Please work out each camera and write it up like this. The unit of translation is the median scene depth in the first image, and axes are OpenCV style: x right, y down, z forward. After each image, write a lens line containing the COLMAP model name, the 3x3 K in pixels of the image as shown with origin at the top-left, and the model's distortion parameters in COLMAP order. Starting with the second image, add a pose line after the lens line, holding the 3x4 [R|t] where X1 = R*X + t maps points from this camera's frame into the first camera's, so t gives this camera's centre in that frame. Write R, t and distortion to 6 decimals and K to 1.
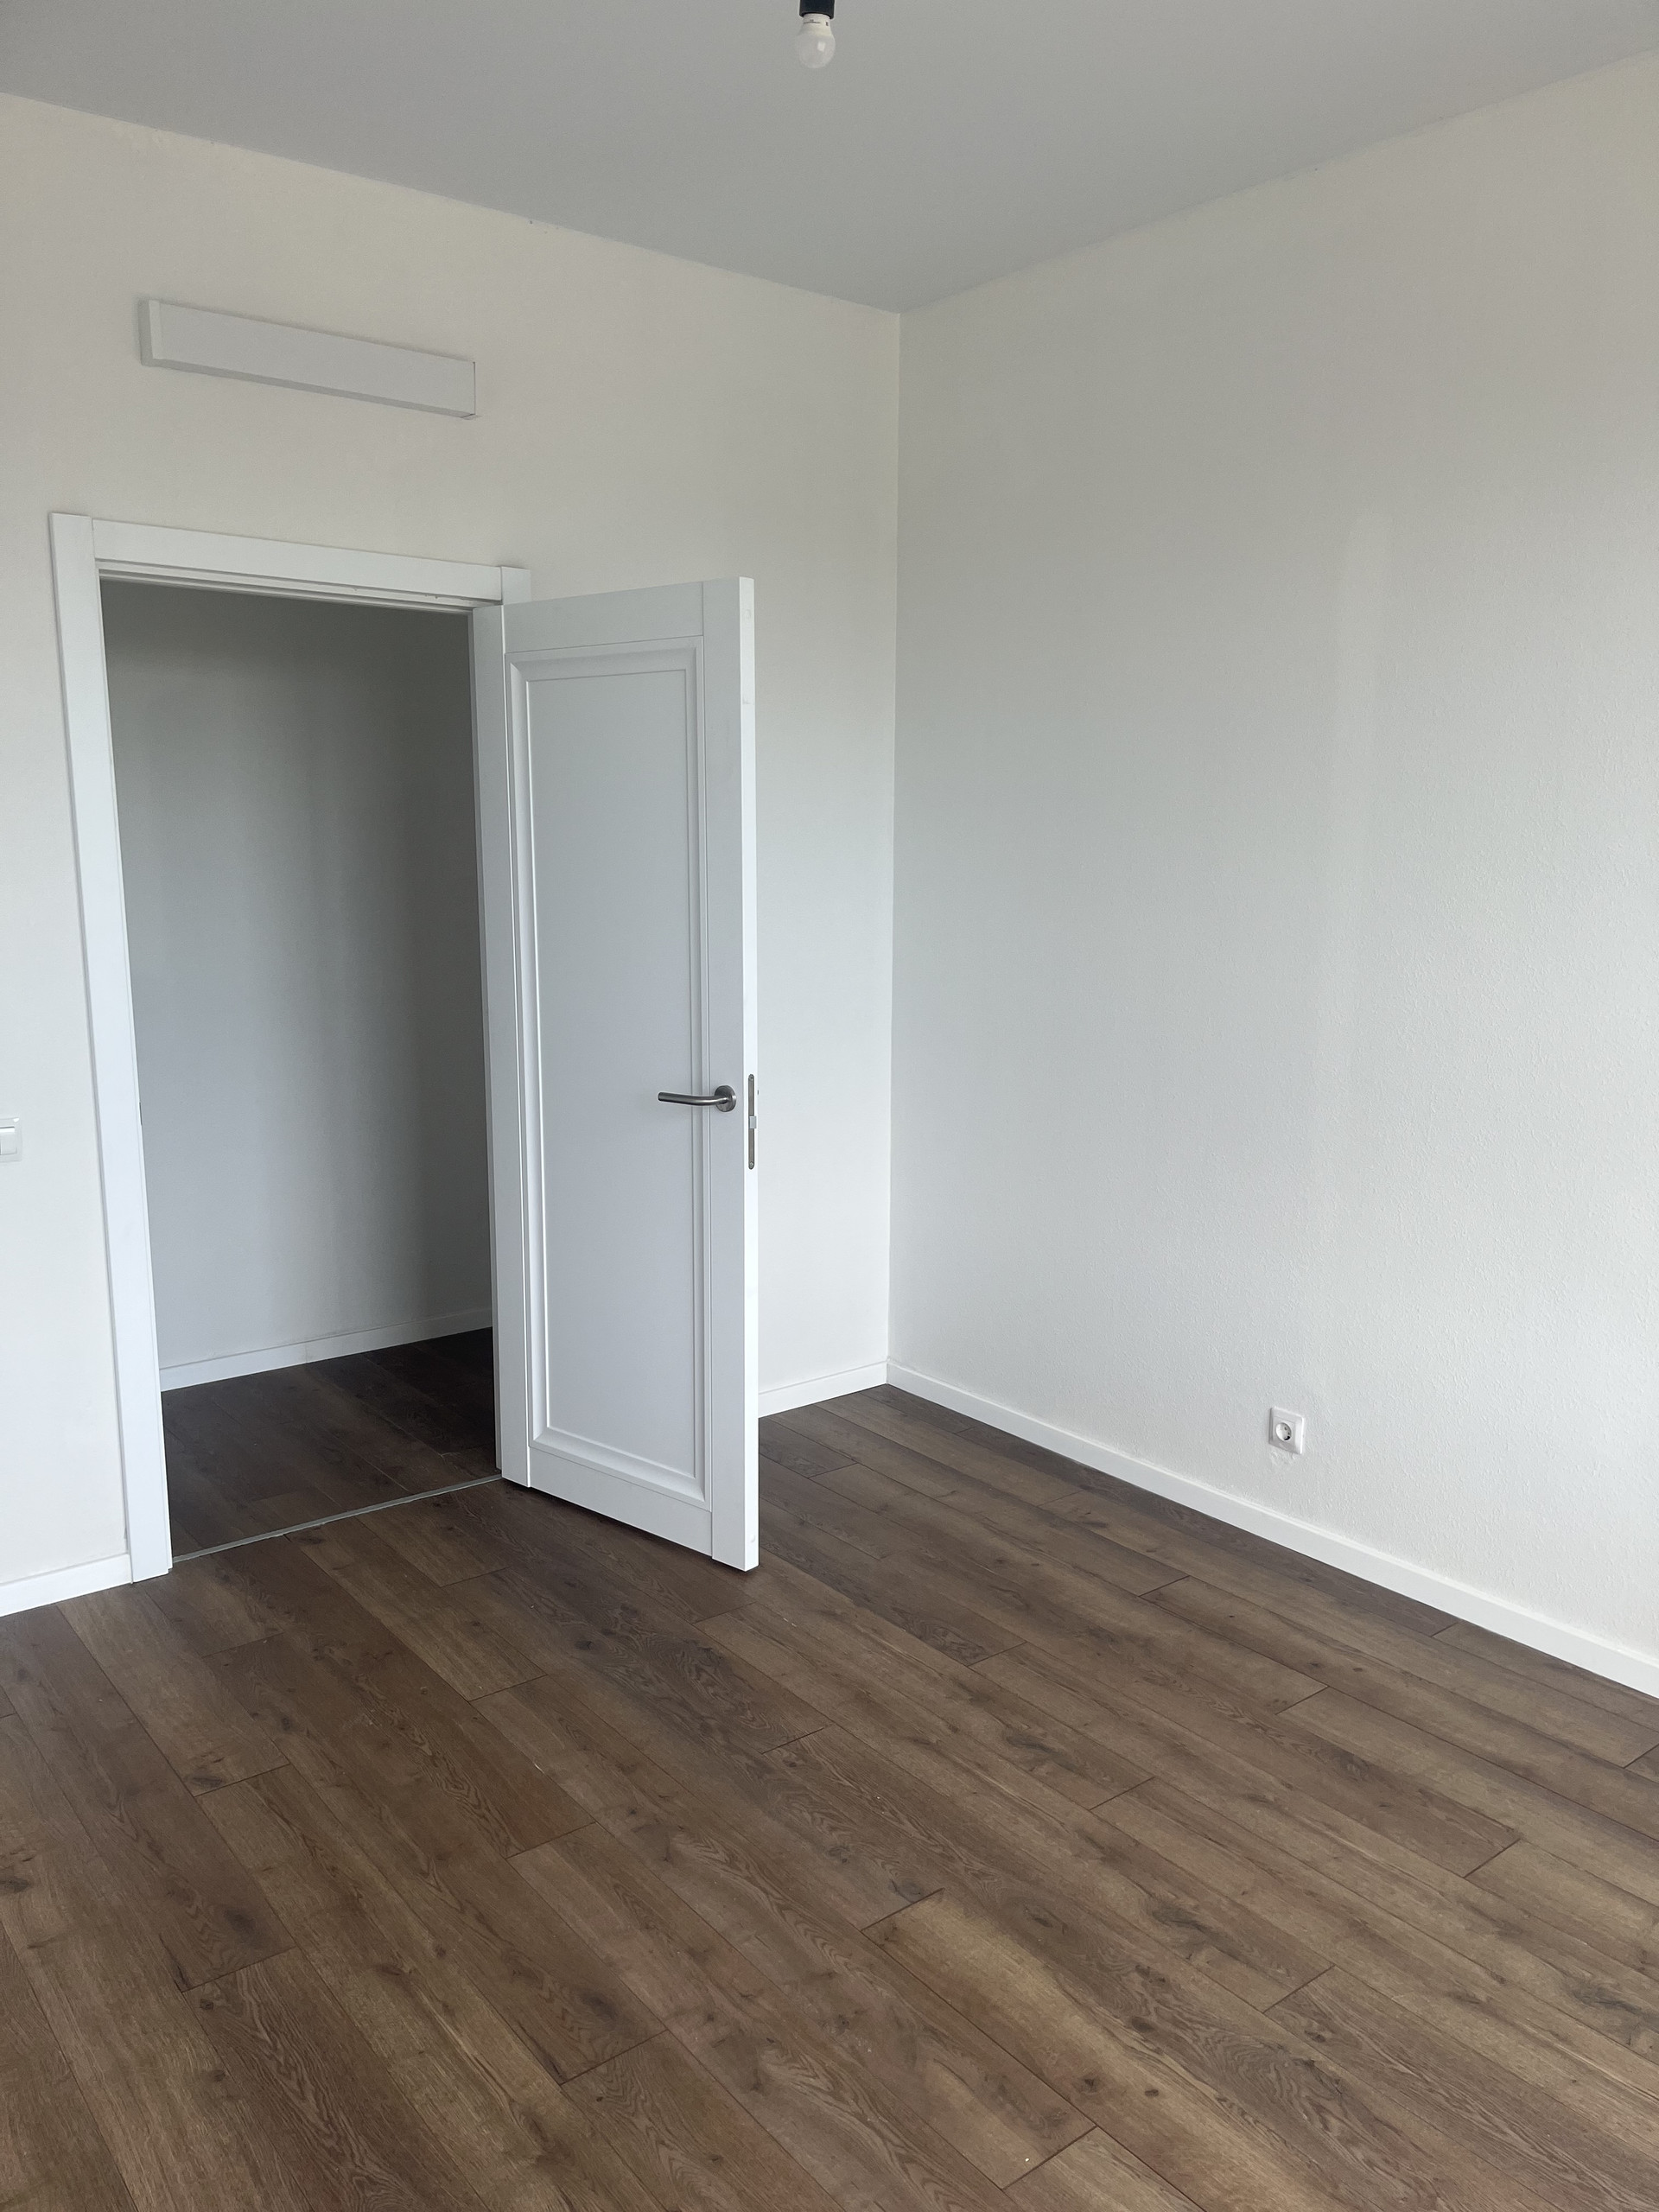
lens RADIAL K [[1647.2, 0, 834.2], [0, 1647.2, 1094.8], [0, 0, 1]] dist [0.057750, -0.073196]
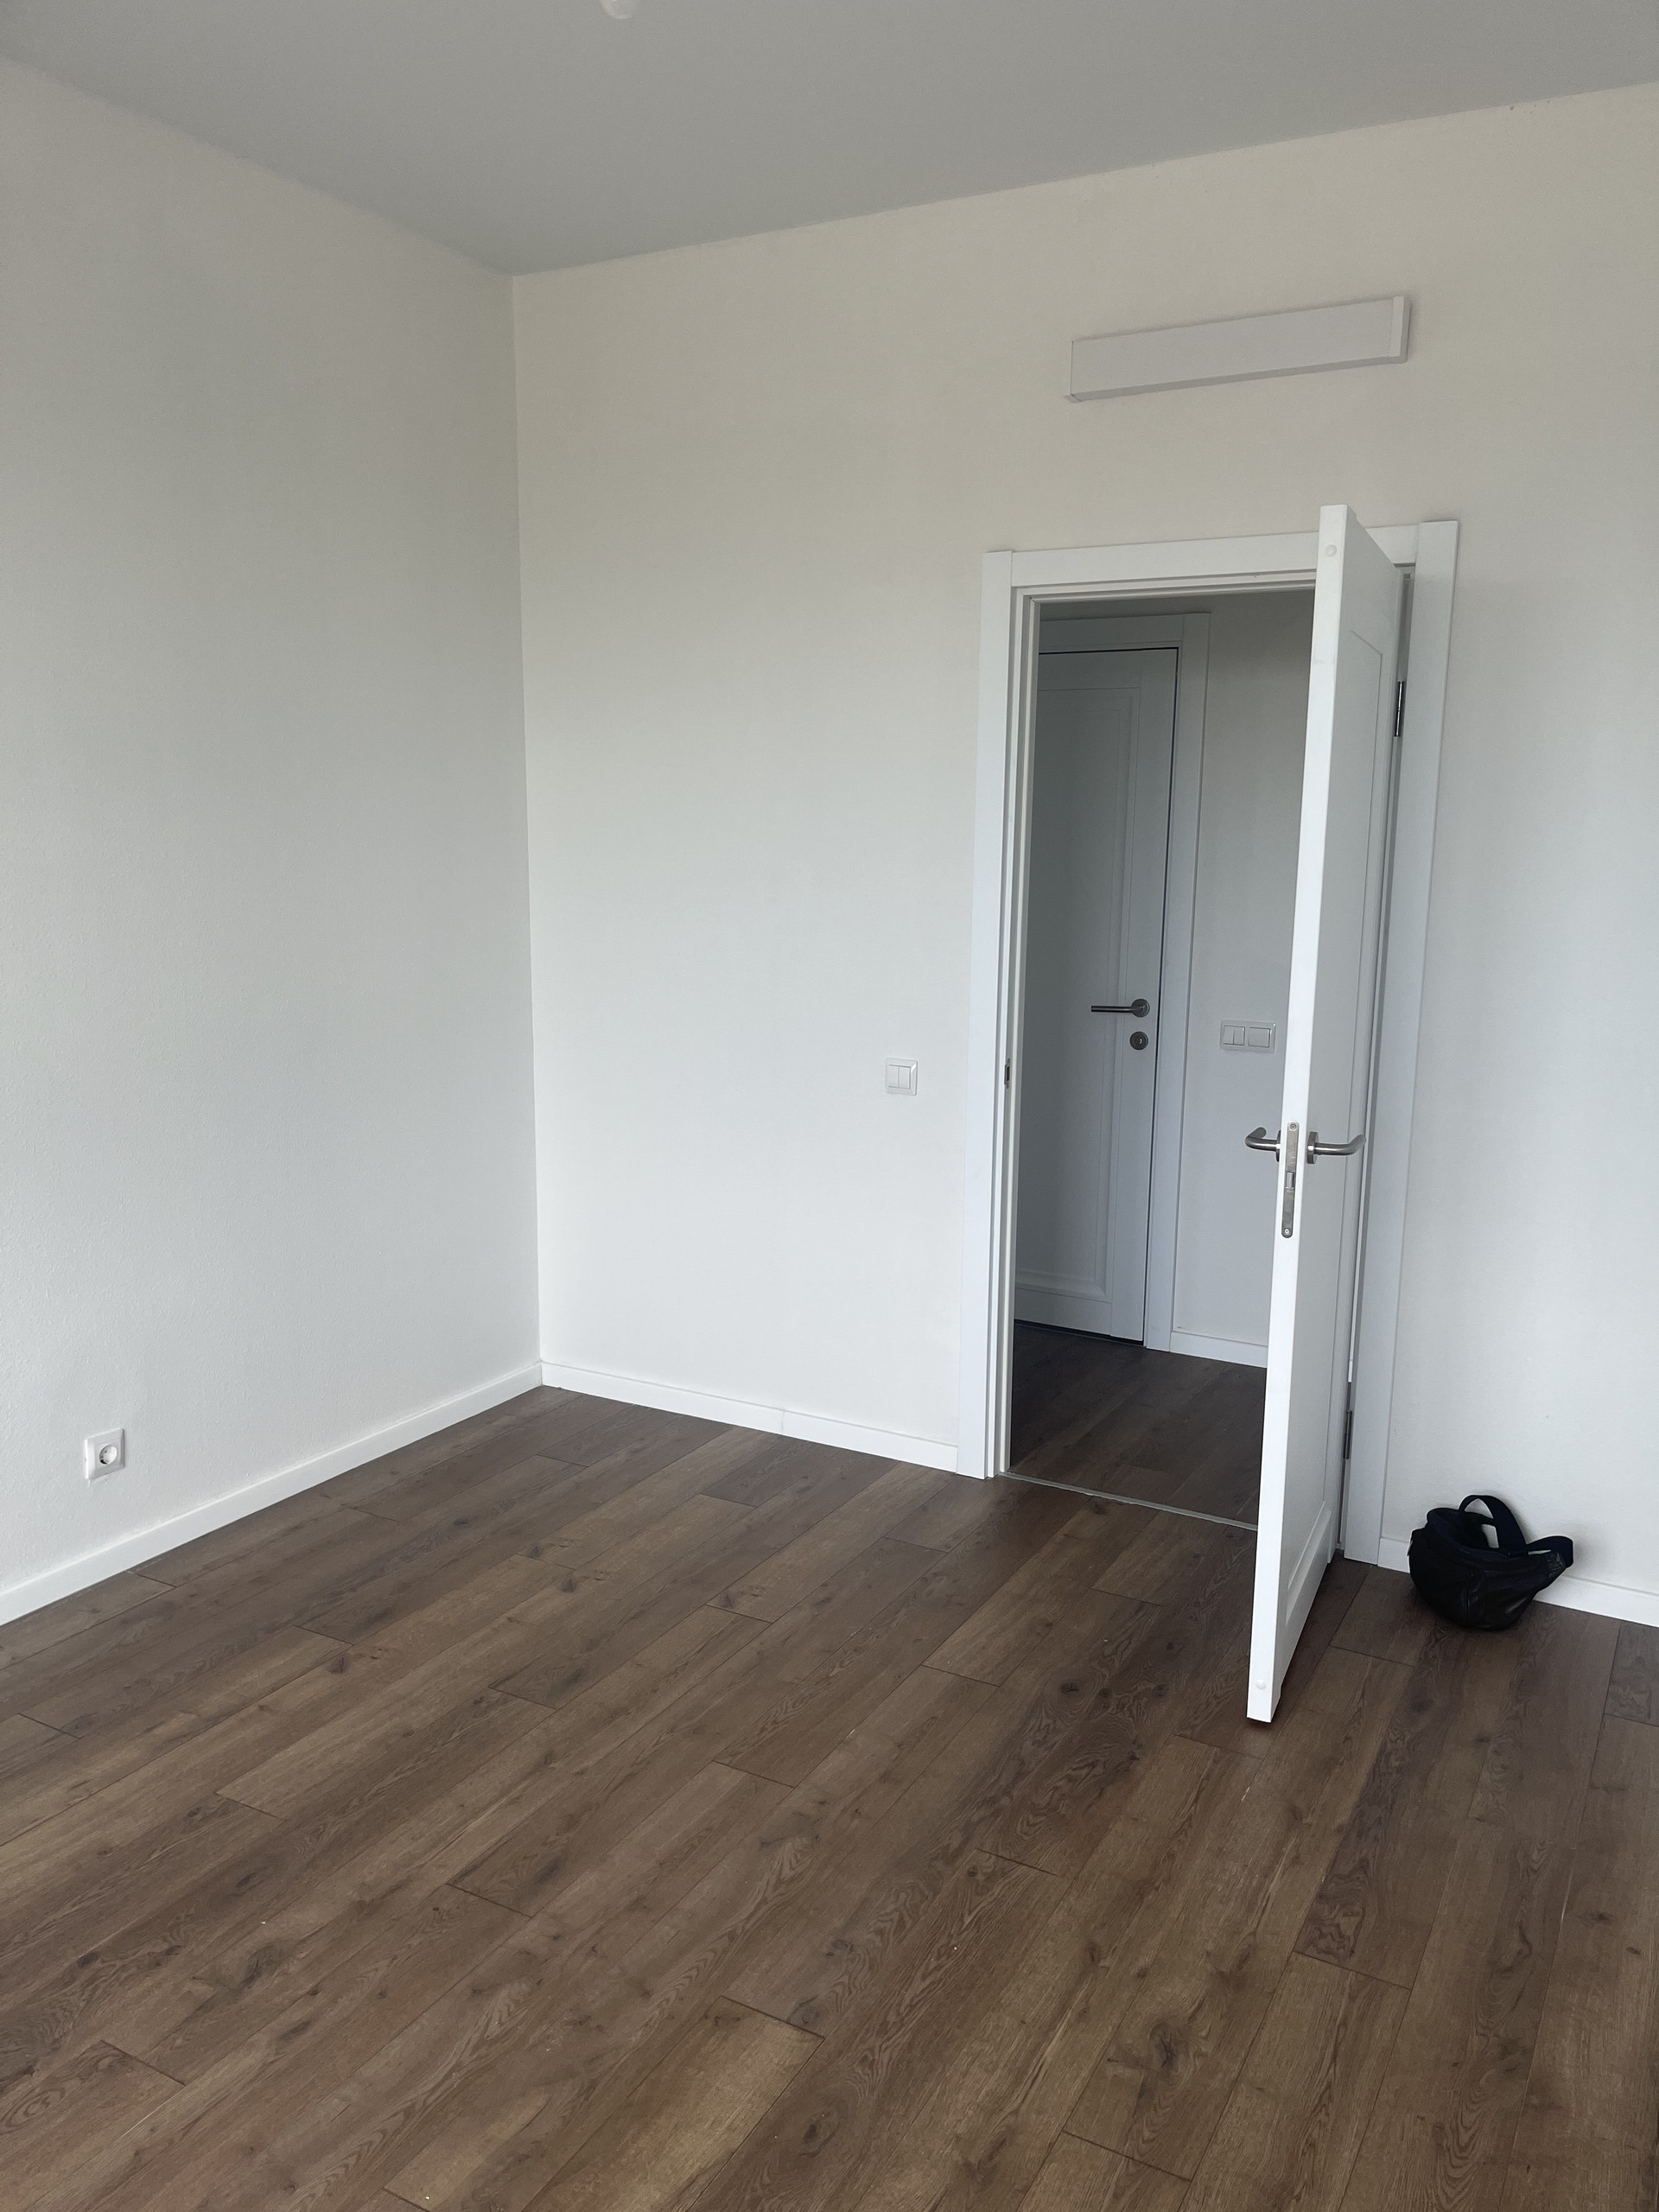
lens RADIAL K [[1647.2, 0, 849.7], [0, 1647.2, 1090.6], [0, 0, 1]] dist [0.057750, -0.073196]
pose [[0.399205, 0.142640, -0.905698, 0.681904], [-0.152406, 0.984405, 0.087860, -0.073209], [0.904106, 0.102960, 0.414719, 0.525305]]
